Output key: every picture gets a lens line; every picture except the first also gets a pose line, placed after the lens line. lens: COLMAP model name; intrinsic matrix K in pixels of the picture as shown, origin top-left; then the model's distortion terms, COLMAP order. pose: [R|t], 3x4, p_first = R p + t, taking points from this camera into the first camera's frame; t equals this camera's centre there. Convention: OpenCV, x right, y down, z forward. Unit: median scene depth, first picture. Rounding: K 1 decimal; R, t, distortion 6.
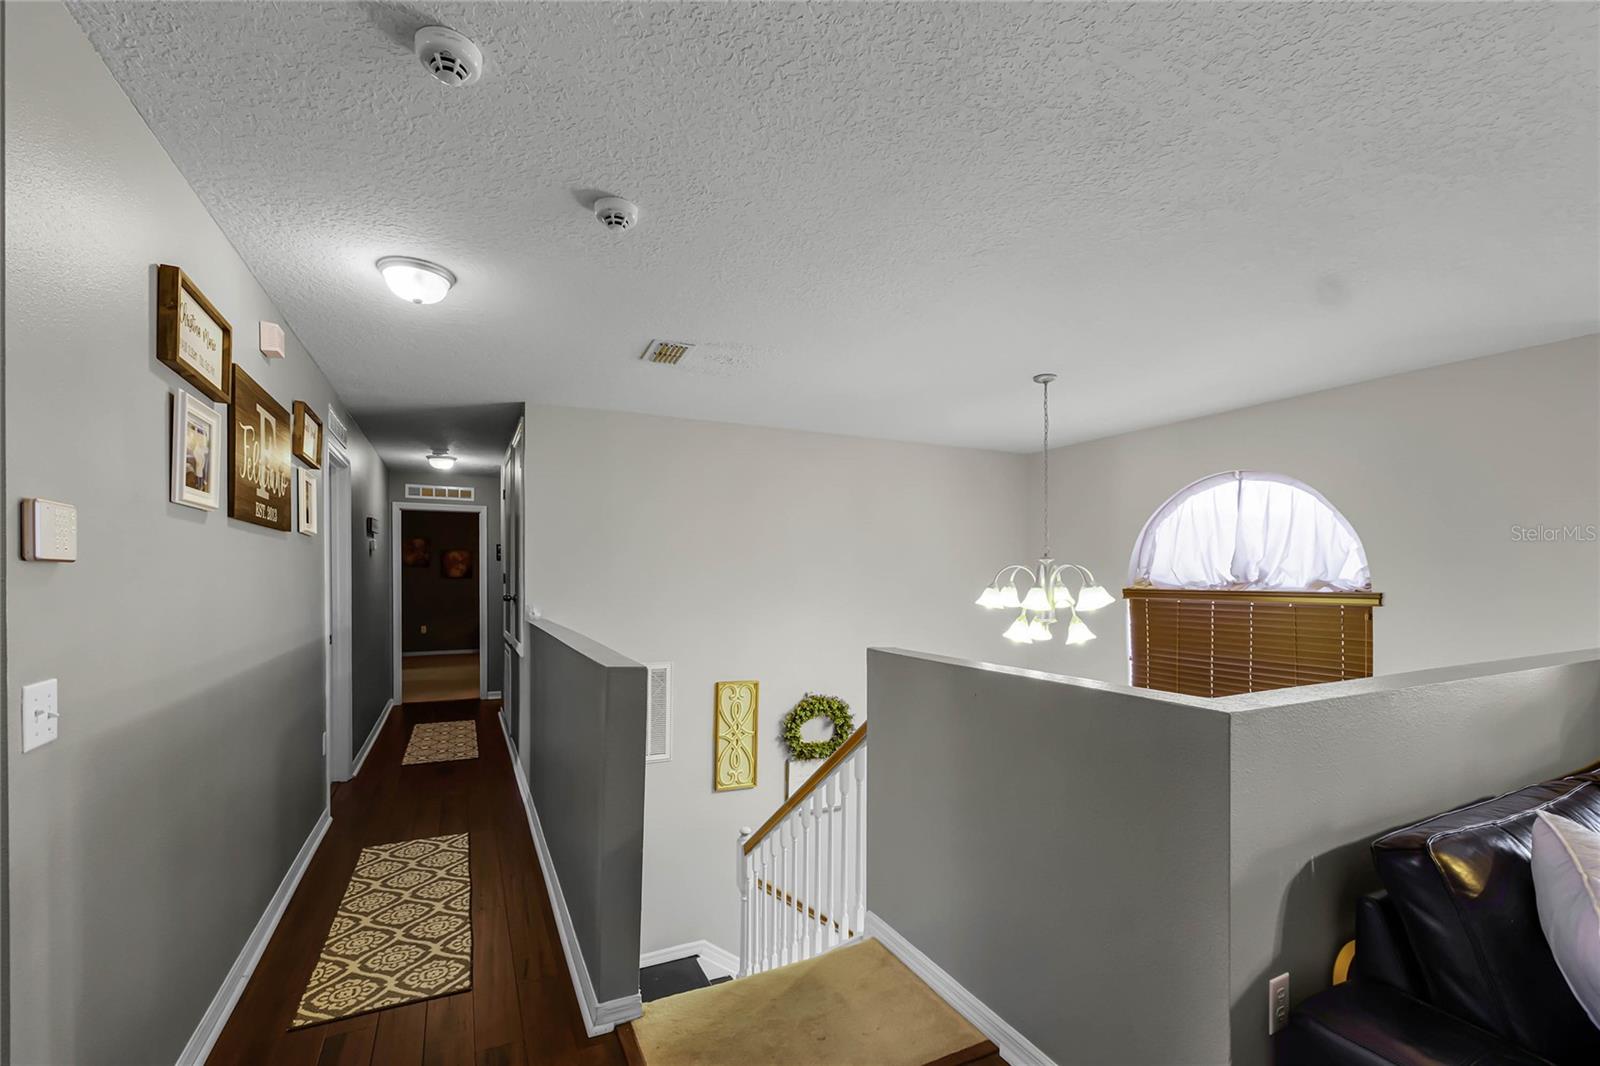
lens RADIAL K [[685.8, 0, 803.1], [0, 685.8, 577.8], [0, 0, 1]] dist [-0.017380, -0.000047]
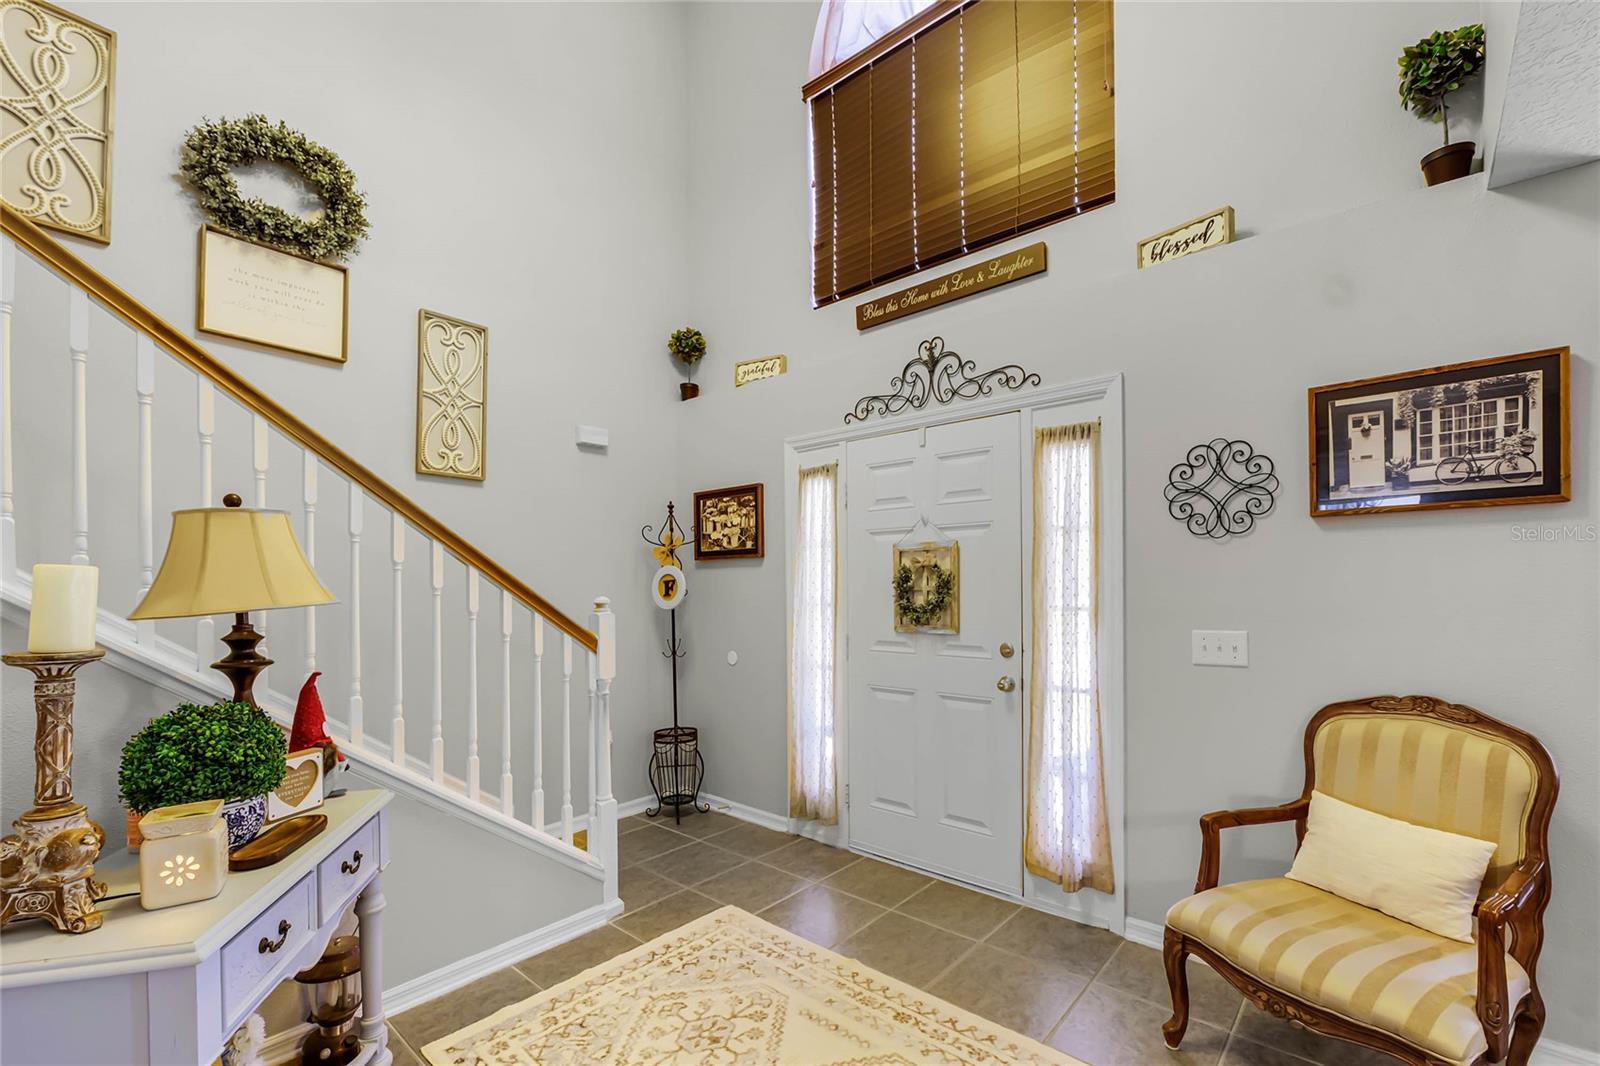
lens RADIAL K [[689.7, 0, 802.7], [0, 689.7, 581.9], [0, 0, 1]] dist [-0.001517, 0.000289]
pose [[0.925502, -0.009602, 0.378620, 0.194360], [0.011470, 0.999931, -0.002679, 0.534927], [-0.378568, 0.006823, 0.925548, 0.344346]]
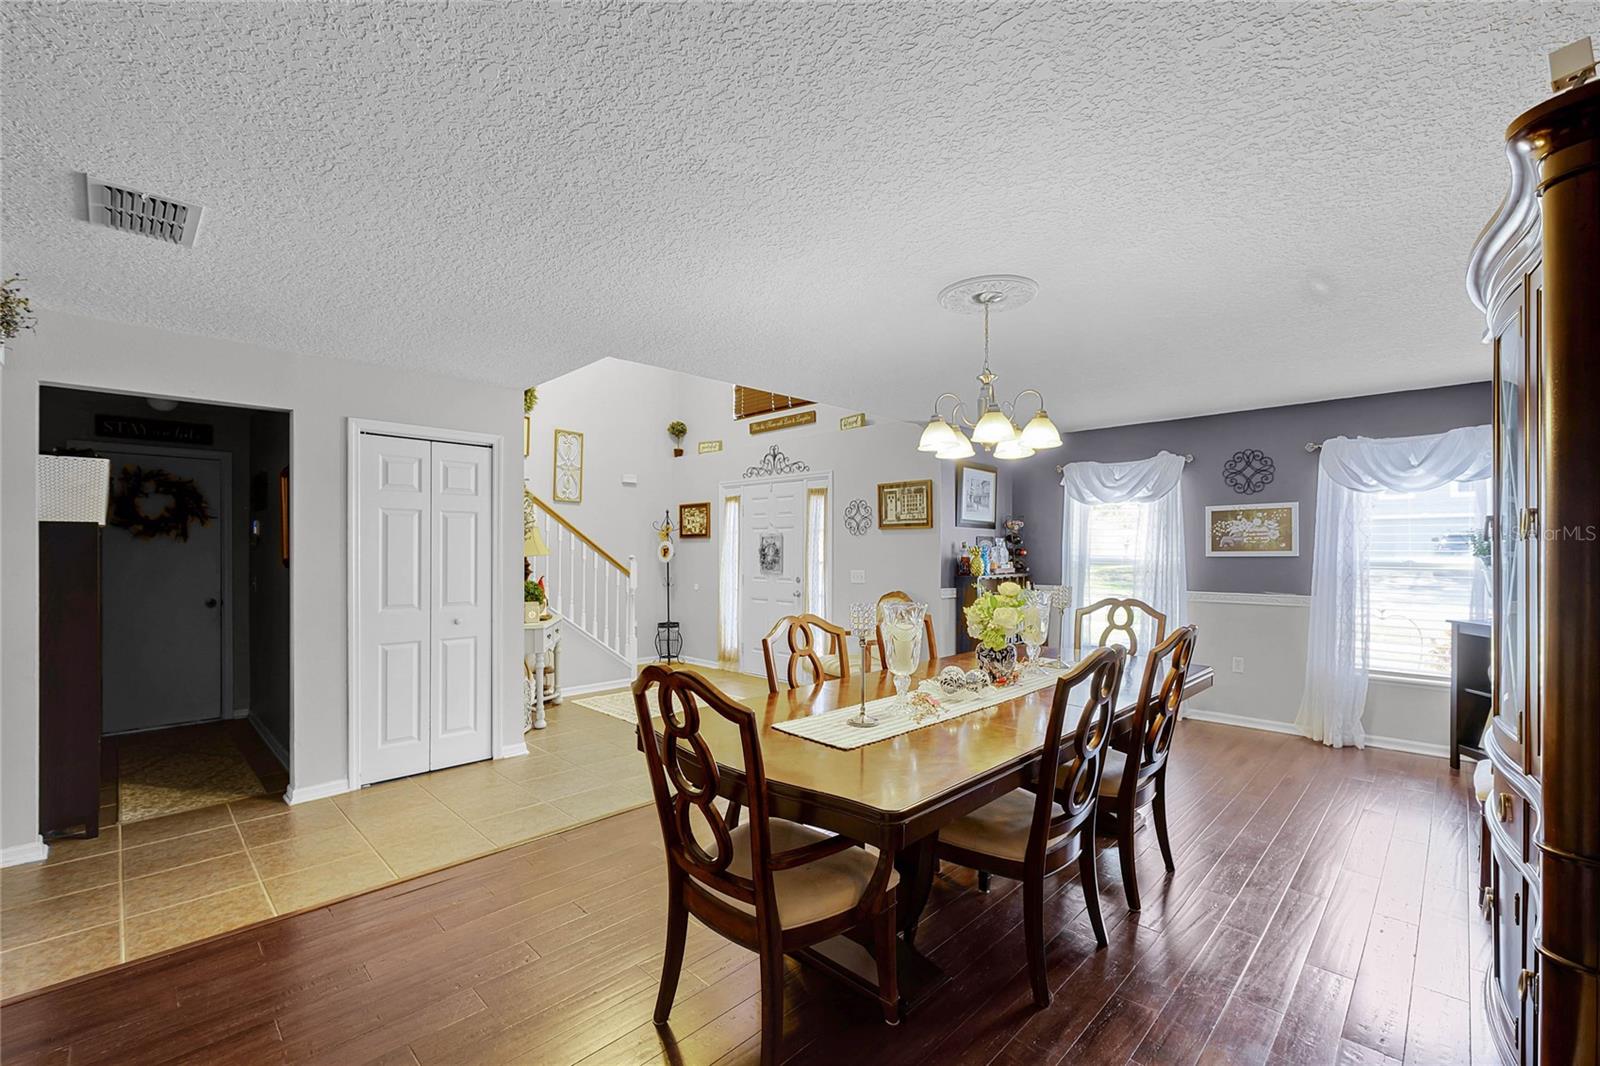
lens RADIAL K [[675.0, 0, 799.4], [0, 675.0, 550.7], [0, 0, 1]] dist [-0.000246, -0.000010]
pose [[0.944492, 0.002064, 0.328528, 0.129542], [-0.001775, 0.999998, -0.001177, 0.535920], [-0.328530, 0.000529, 0.944493, -0.446837]]
